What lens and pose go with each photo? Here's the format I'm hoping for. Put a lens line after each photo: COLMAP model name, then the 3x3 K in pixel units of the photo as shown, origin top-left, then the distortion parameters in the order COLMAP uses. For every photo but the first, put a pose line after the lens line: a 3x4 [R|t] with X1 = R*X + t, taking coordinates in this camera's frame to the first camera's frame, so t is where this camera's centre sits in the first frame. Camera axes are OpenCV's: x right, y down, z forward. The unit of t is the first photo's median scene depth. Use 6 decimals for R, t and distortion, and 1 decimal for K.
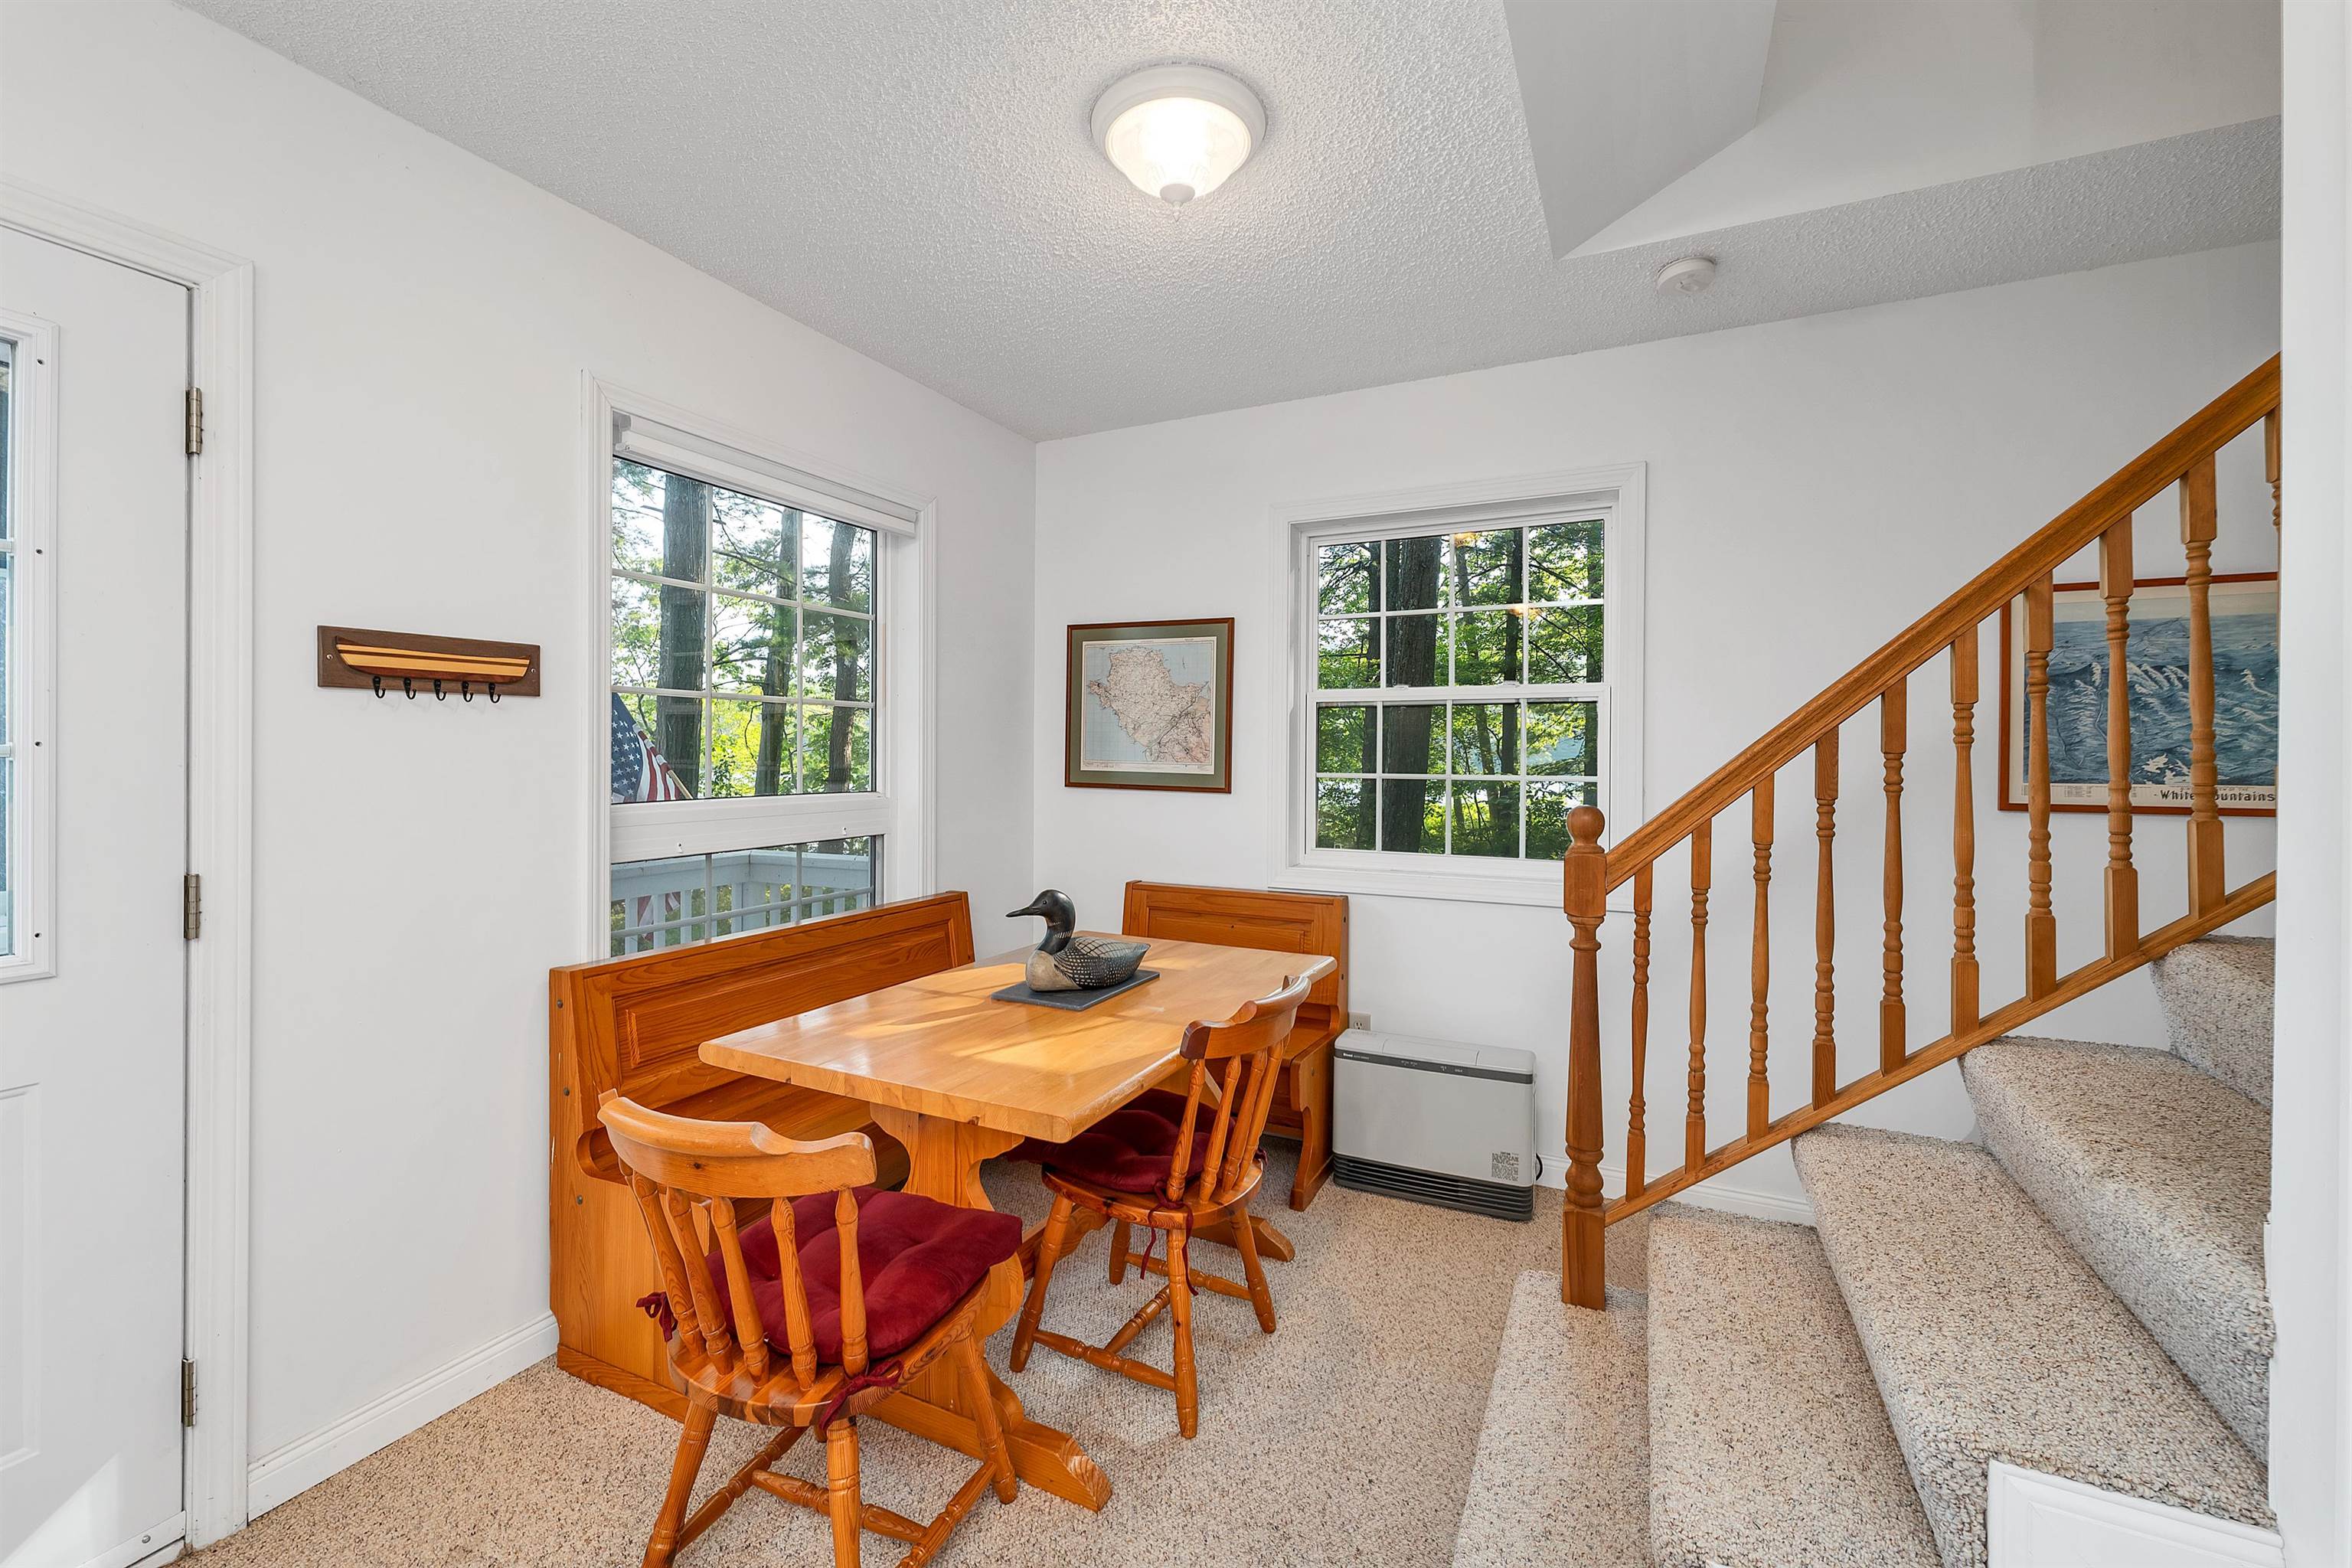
lens RADIAL K [[1014.7, 0, 1152.0], [0, 1014.7, 757.3], [0, 0, 1]] dist [0.002732, 0.000110]
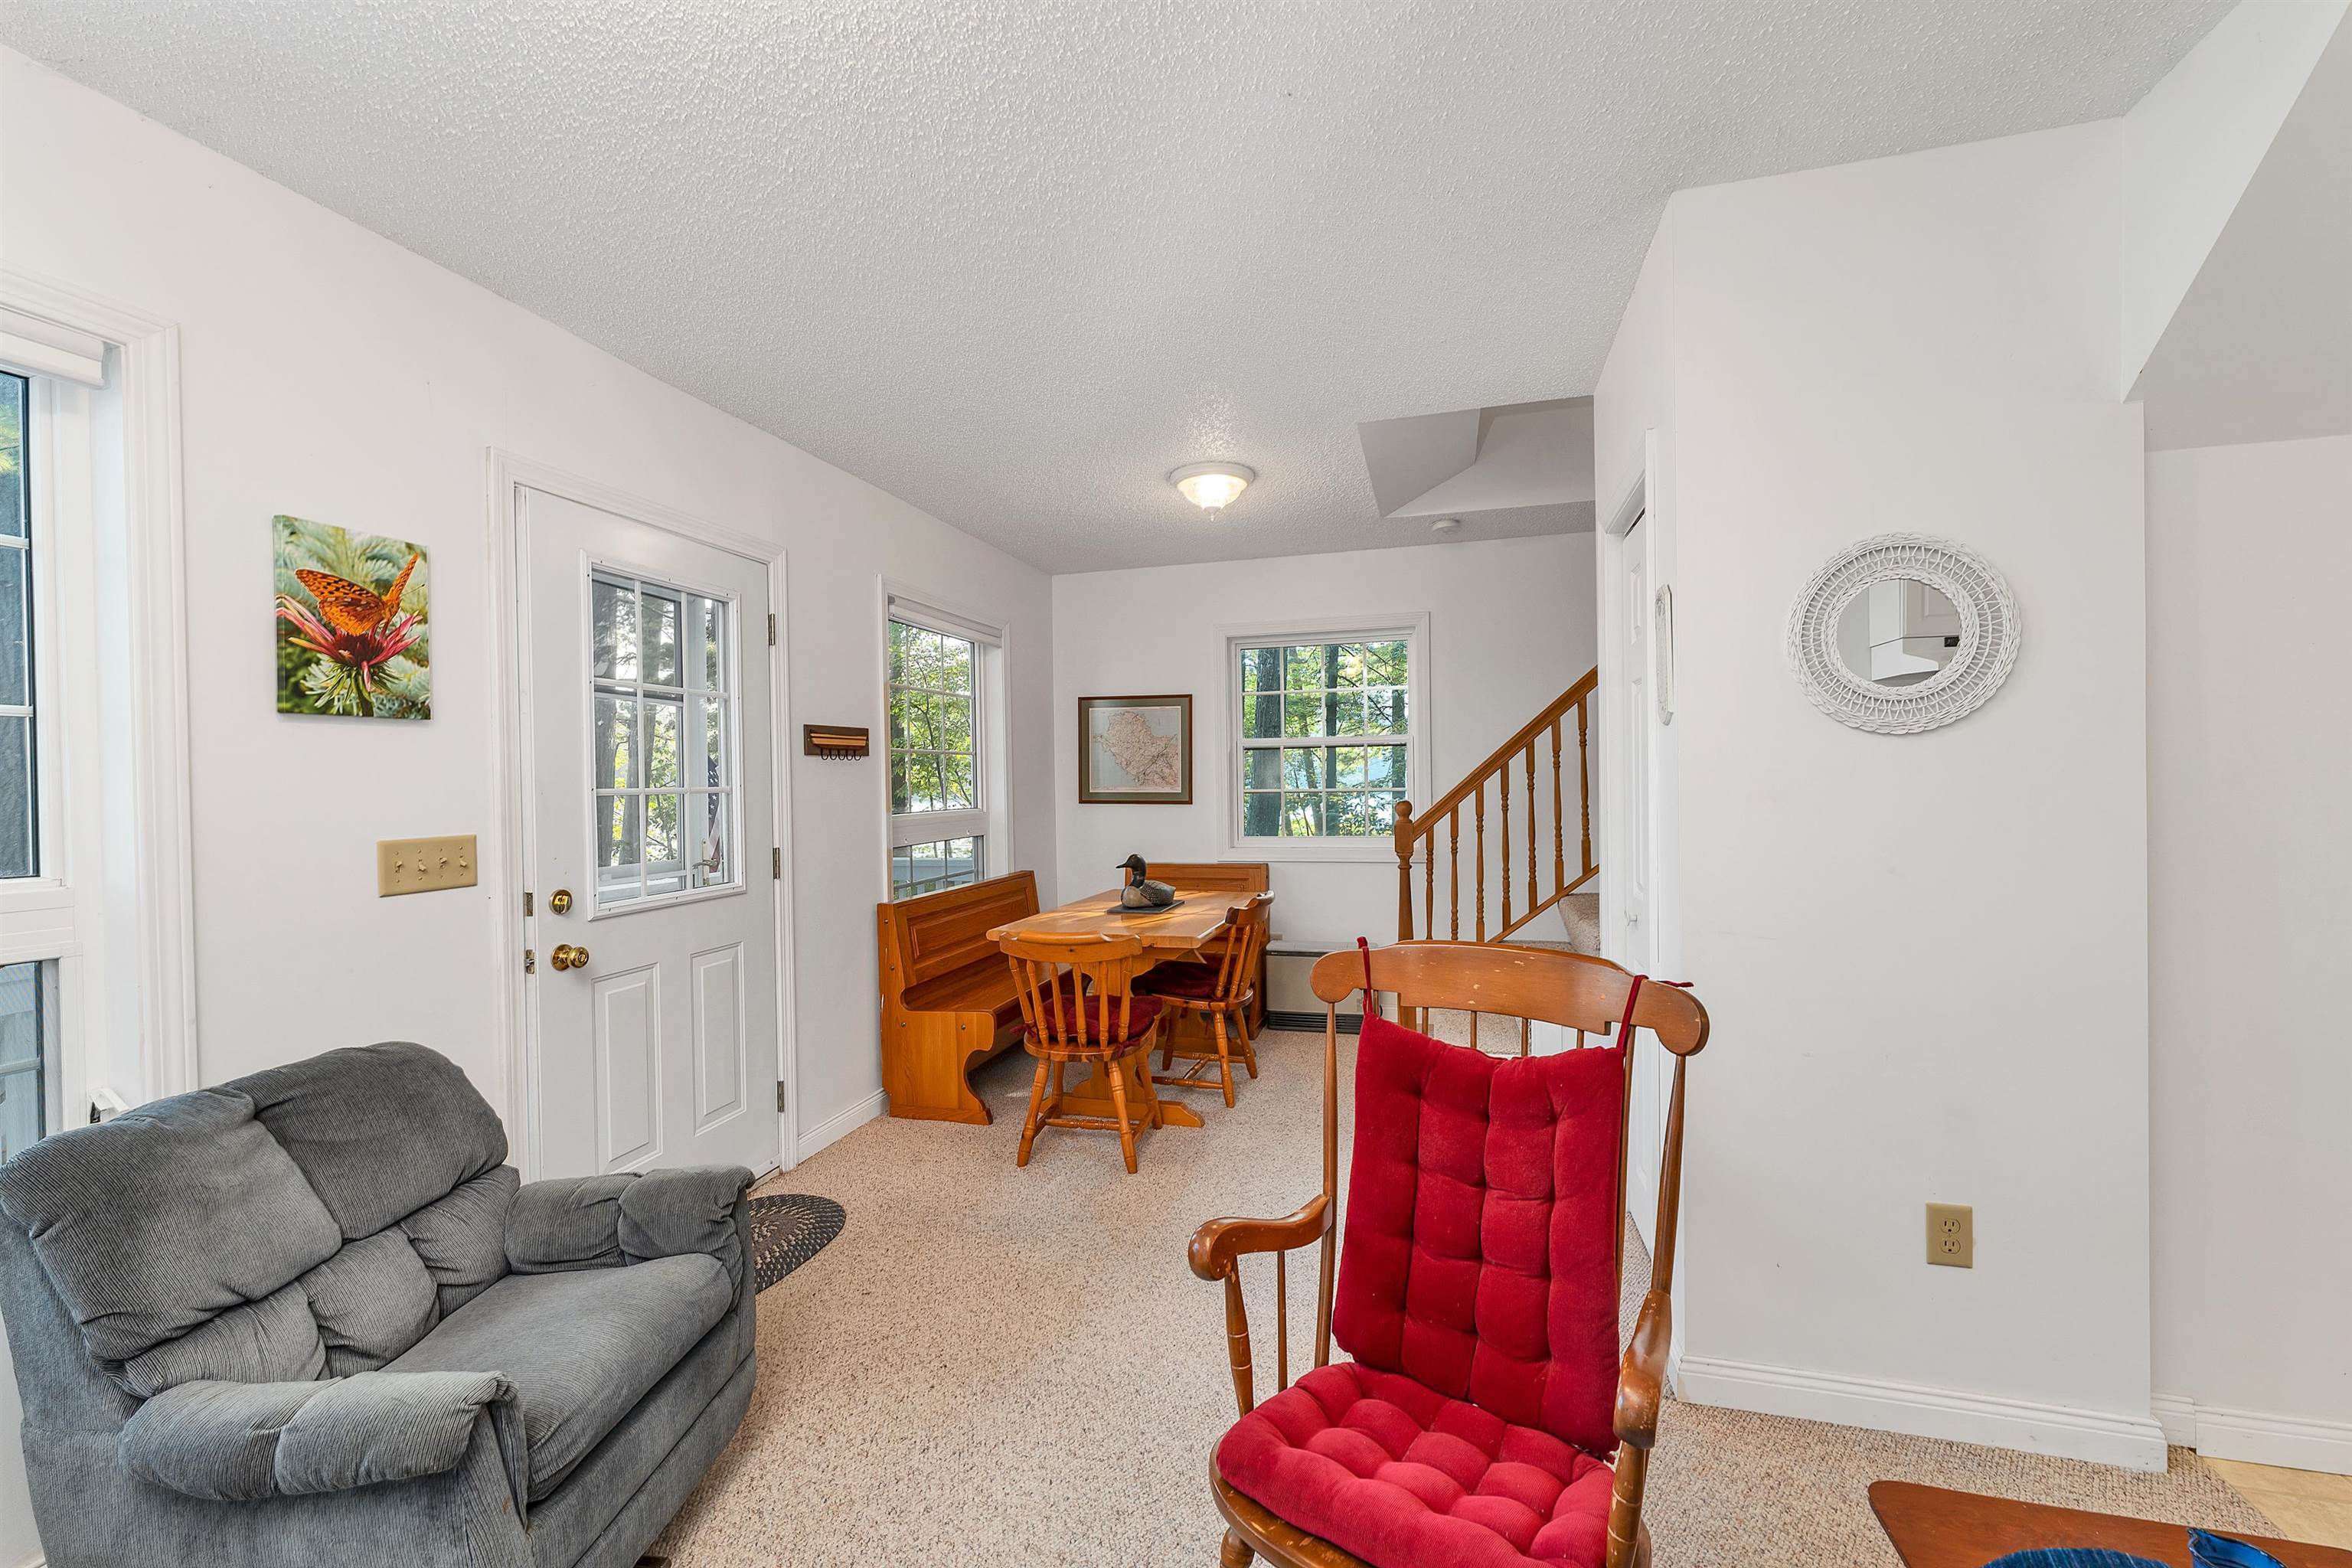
lens RADIAL K [[1014.7, 0, 1172.2], [0, 1014.7, 782.1], [0, 0, 1]] dist [0.002732, 0.000110]
pose [[0.981409, -0.021814, 0.190683, -0.413752], [0.021986, 0.999758, 0.001214, -0.002663], [-0.190663, 0.003001, 0.981651, -0.908304]]
